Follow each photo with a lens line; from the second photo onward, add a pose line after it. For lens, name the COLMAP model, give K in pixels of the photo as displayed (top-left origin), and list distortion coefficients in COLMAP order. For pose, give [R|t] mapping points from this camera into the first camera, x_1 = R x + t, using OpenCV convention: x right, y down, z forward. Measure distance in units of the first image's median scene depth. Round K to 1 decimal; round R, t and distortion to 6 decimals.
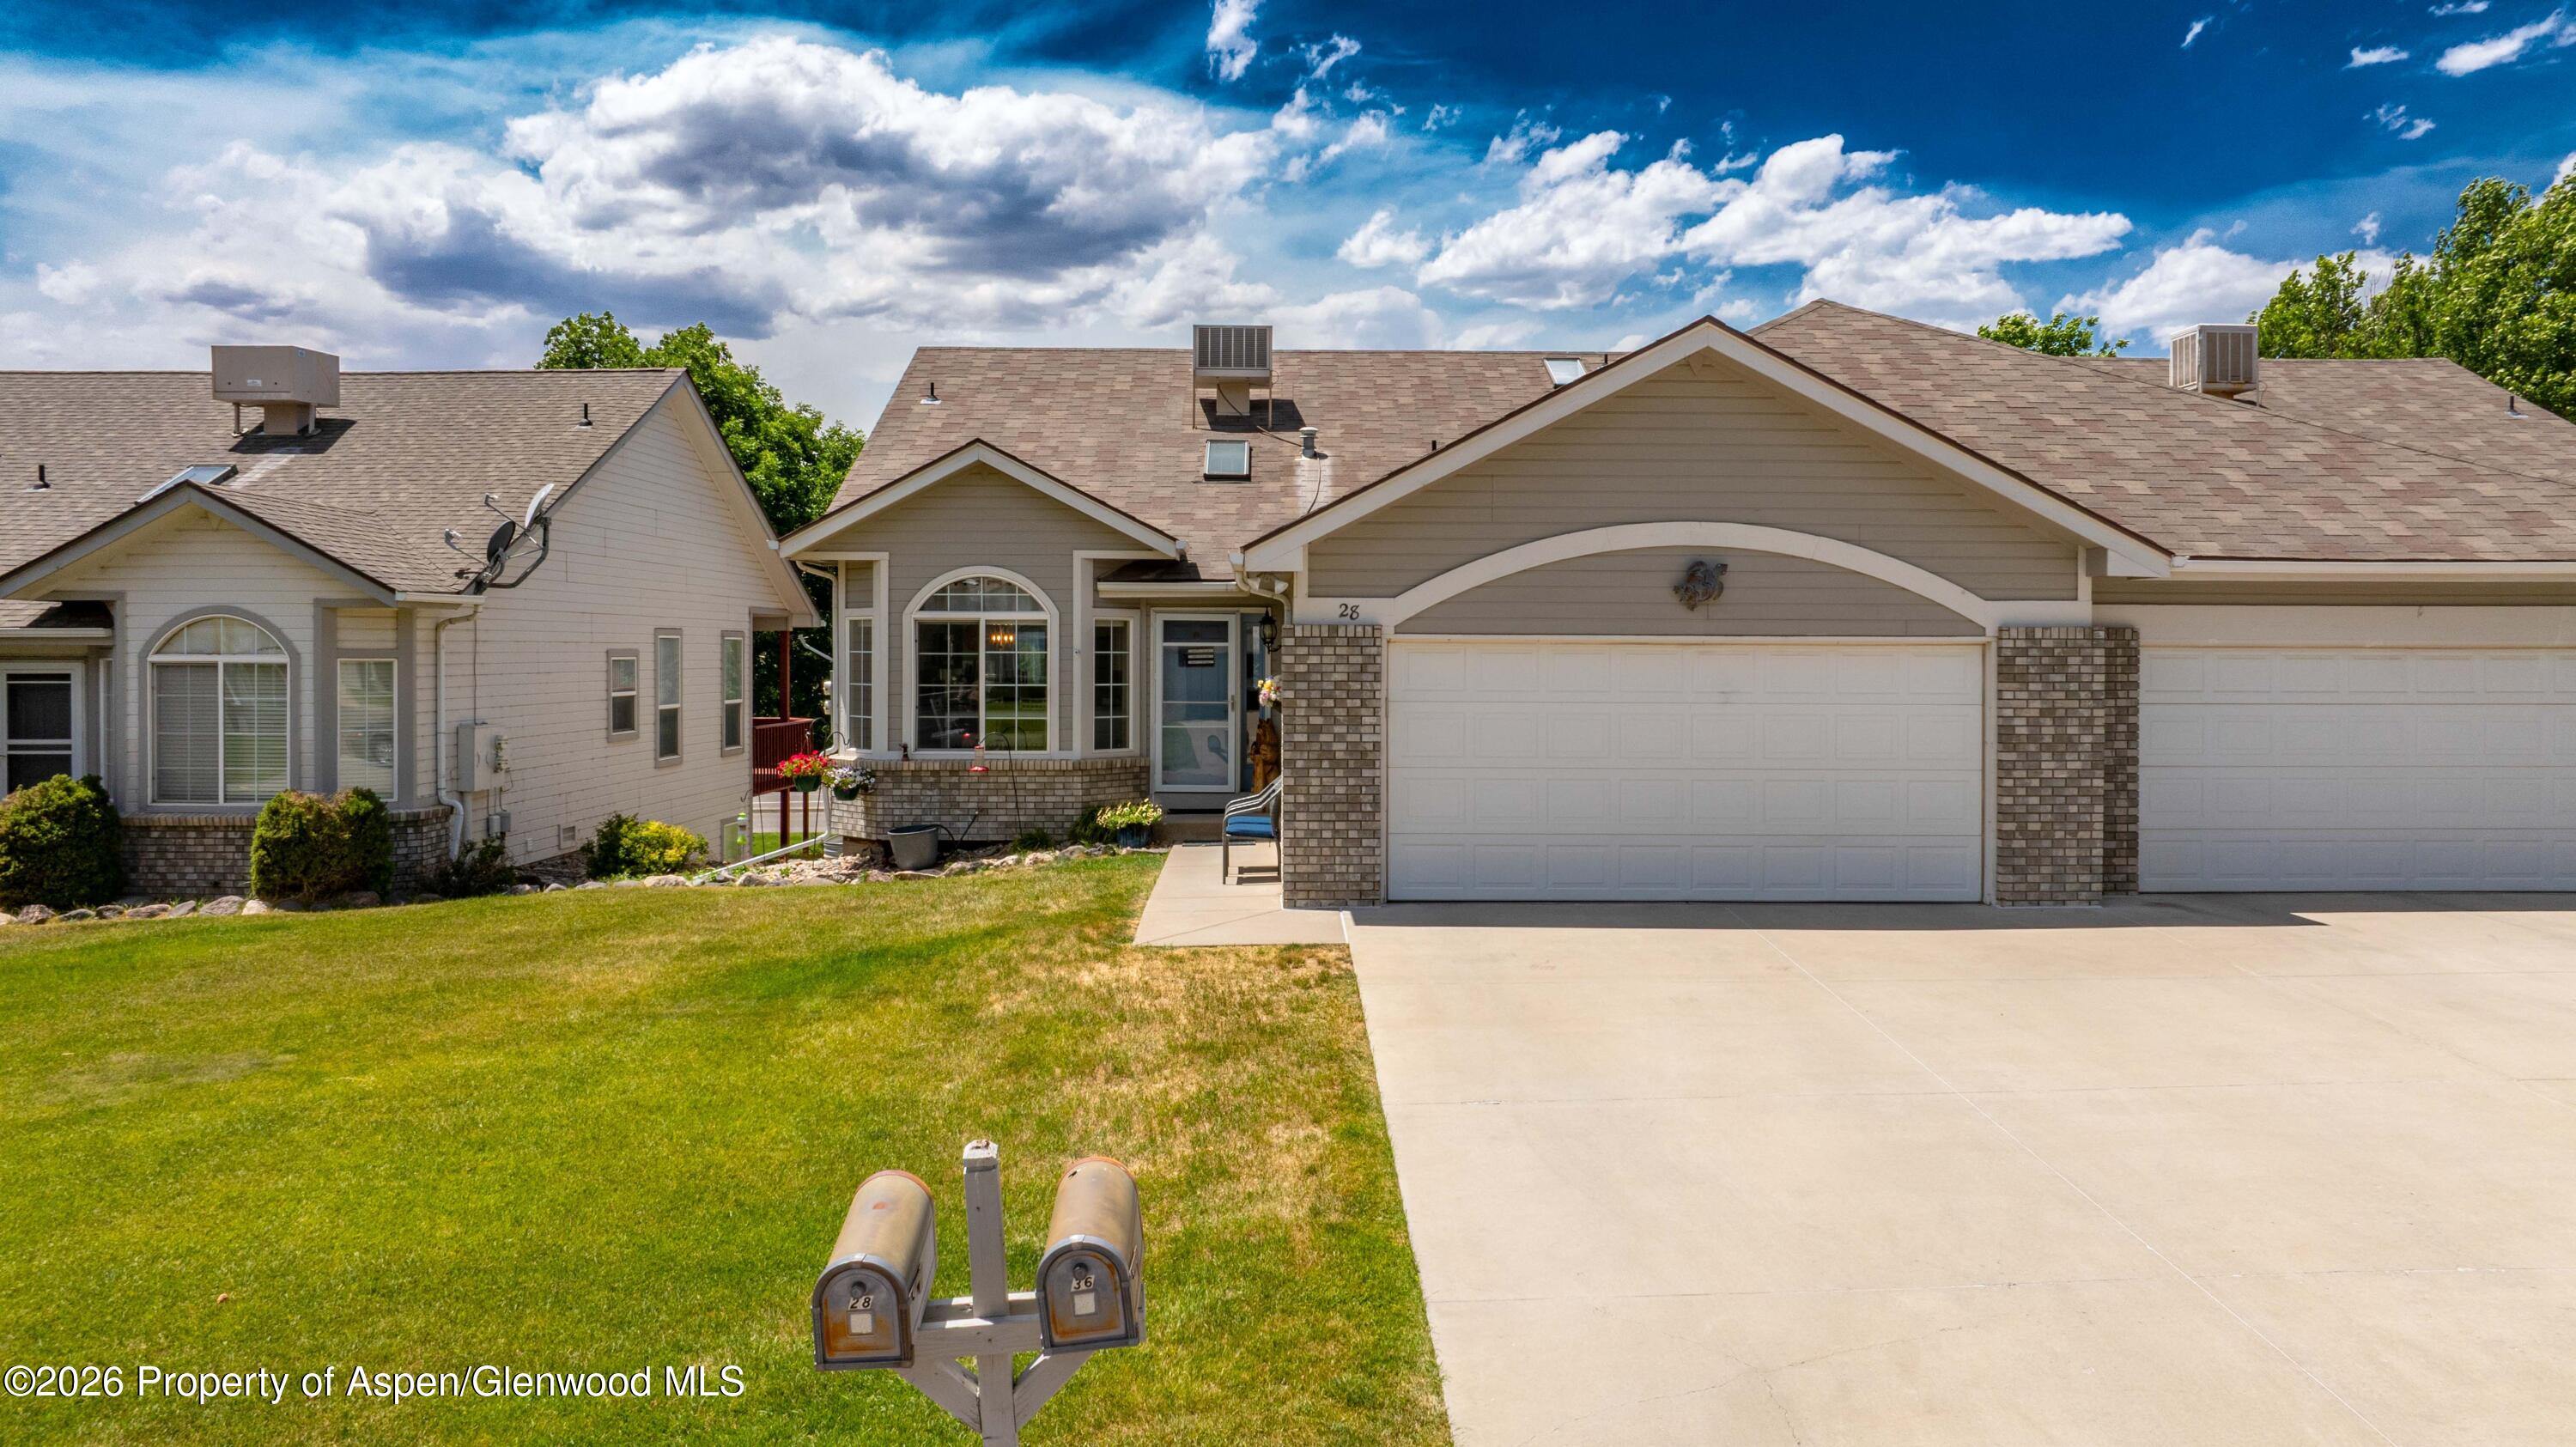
lens RADIAL K [[1864.4, 0, 1281.7], [0, 1864.4, 722.6], [0, 0, 1]] dist [-0.010680, -0.011229]
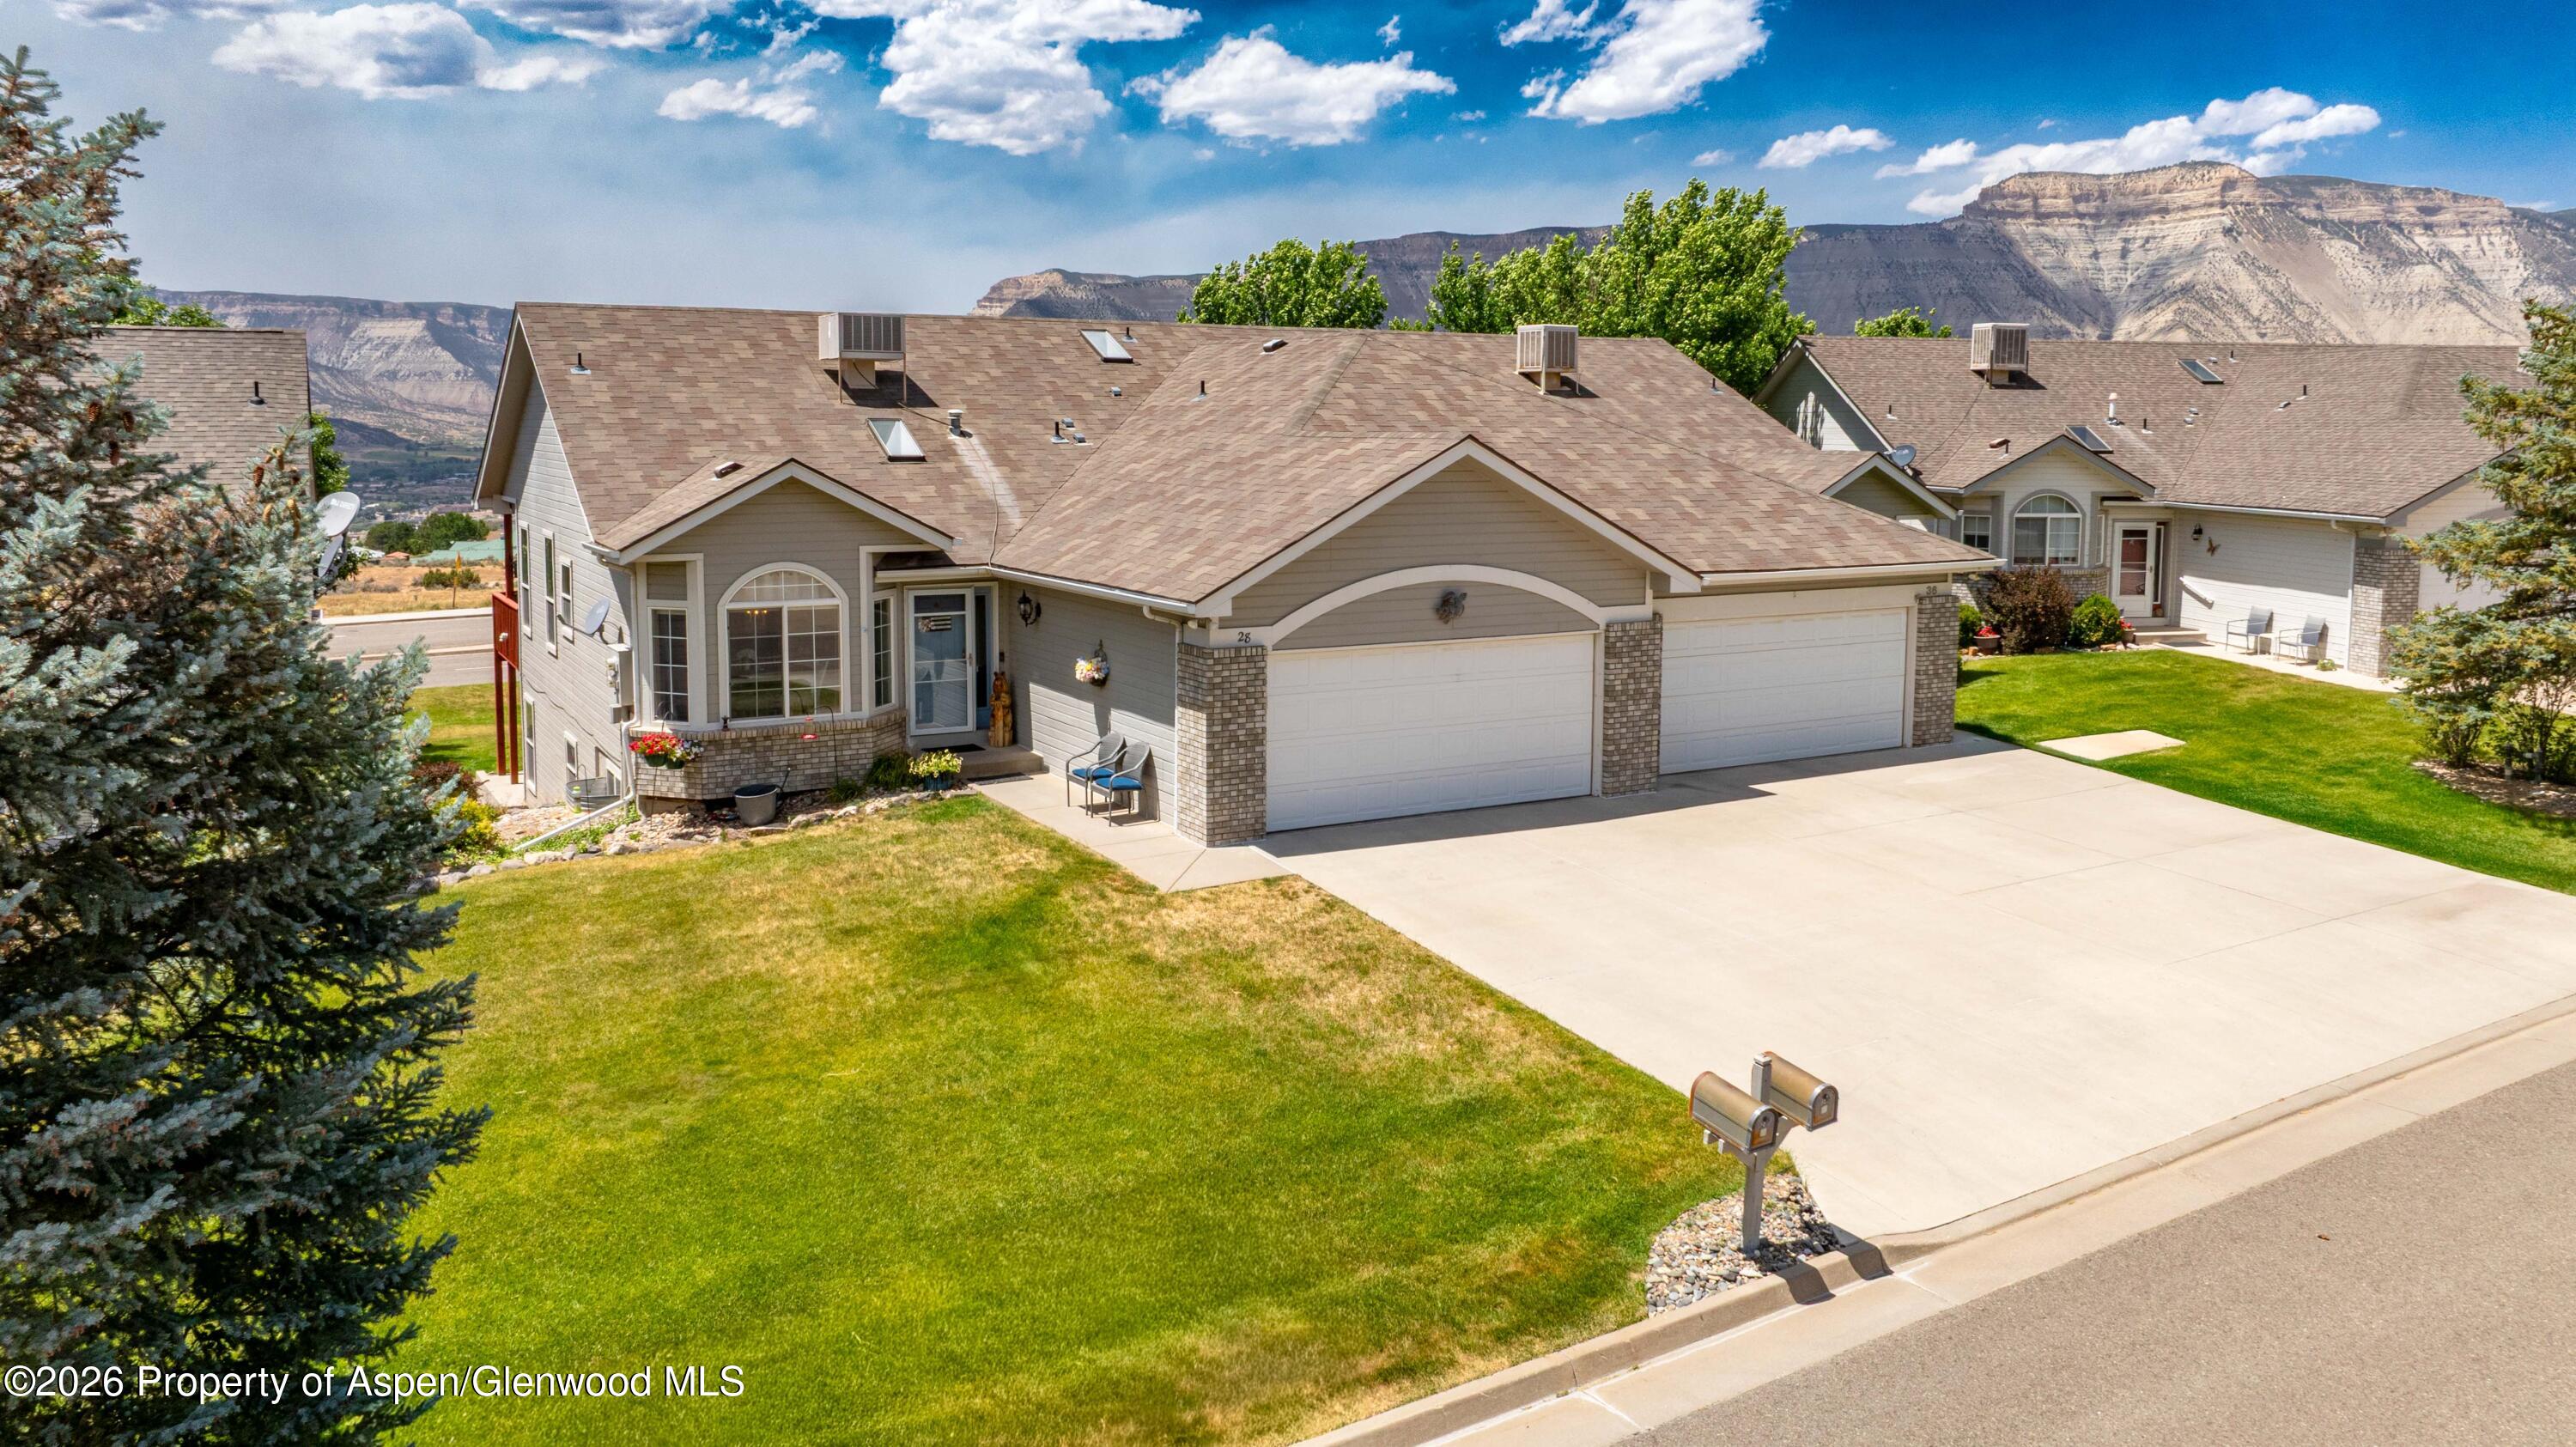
lens RADIAL K [[1864.4, 0, 1291.6], [0, 1864.4, 717.2], [0, 0, 1]] dist [-0.010680, -0.011229]
pose [[0.877404, -0.074332, 0.473960, -0.445180], [0.016904, 0.992101, 0.124300, -0.127848], [-0.479455, -0.101049, 0.871729, -0.190160]]
